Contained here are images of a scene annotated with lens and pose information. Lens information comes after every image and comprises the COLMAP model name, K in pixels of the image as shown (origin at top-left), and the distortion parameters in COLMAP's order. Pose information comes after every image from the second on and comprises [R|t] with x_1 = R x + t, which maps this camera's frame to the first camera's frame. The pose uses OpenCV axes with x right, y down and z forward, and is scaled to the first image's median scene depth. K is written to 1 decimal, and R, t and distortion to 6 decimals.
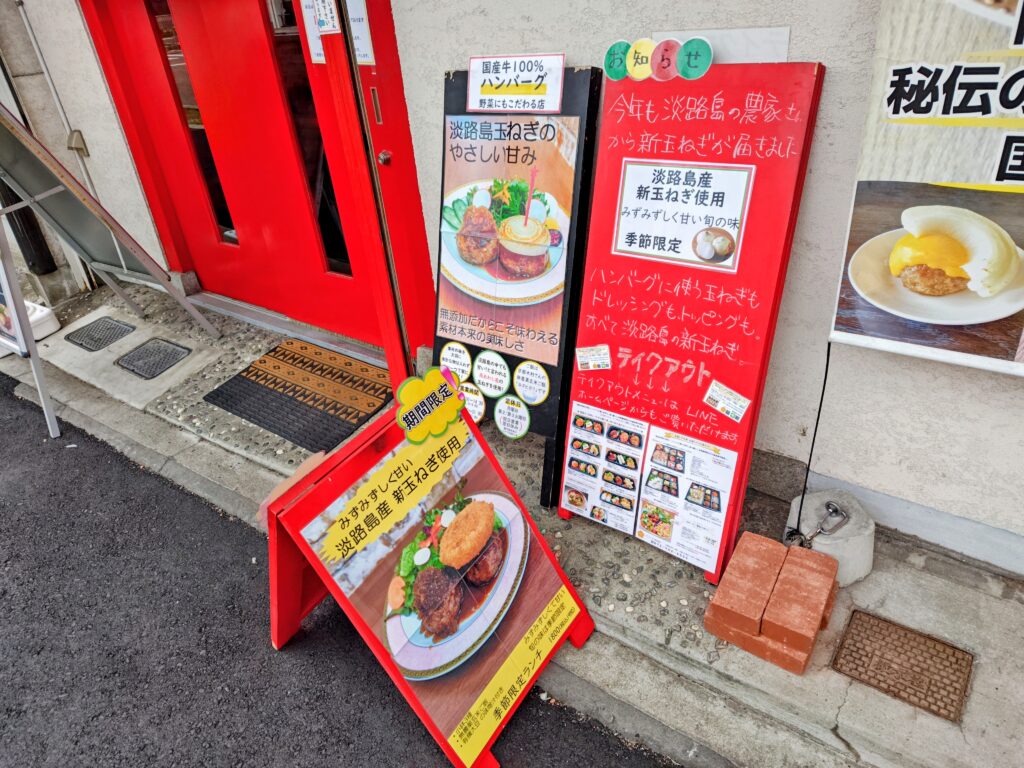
lens RADIAL K [[692.3, 0, 511.0], [0, 692.3, 381.5], [0, 0, 1]] dist [0.037517, -0.002422]
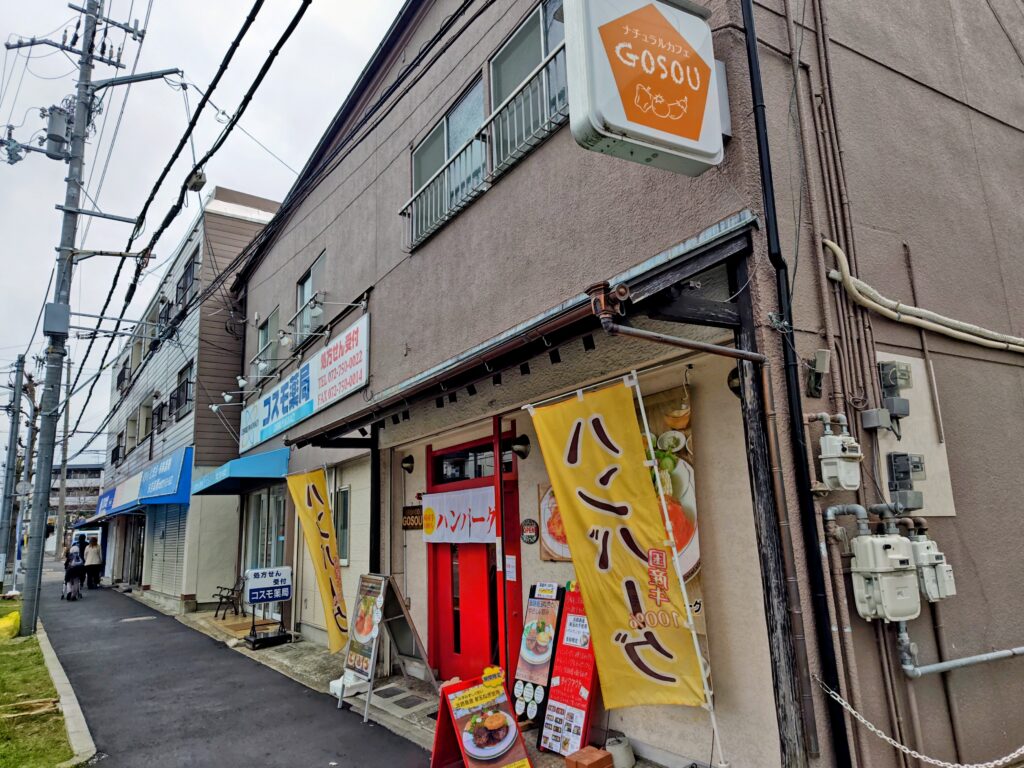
lens RADIAL K [[692.3, 0, 511.0], [0, 692.3, 381.5], [0, 0, 1]] dist [0.037517, -0.002422]
pose [[0.936940, -0.017399, -0.349057, 0.982020], [-0.212291, 0.765056, -0.607966, 0.816547], [0.277626, 0.643729, 0.713118, -1.942129]]
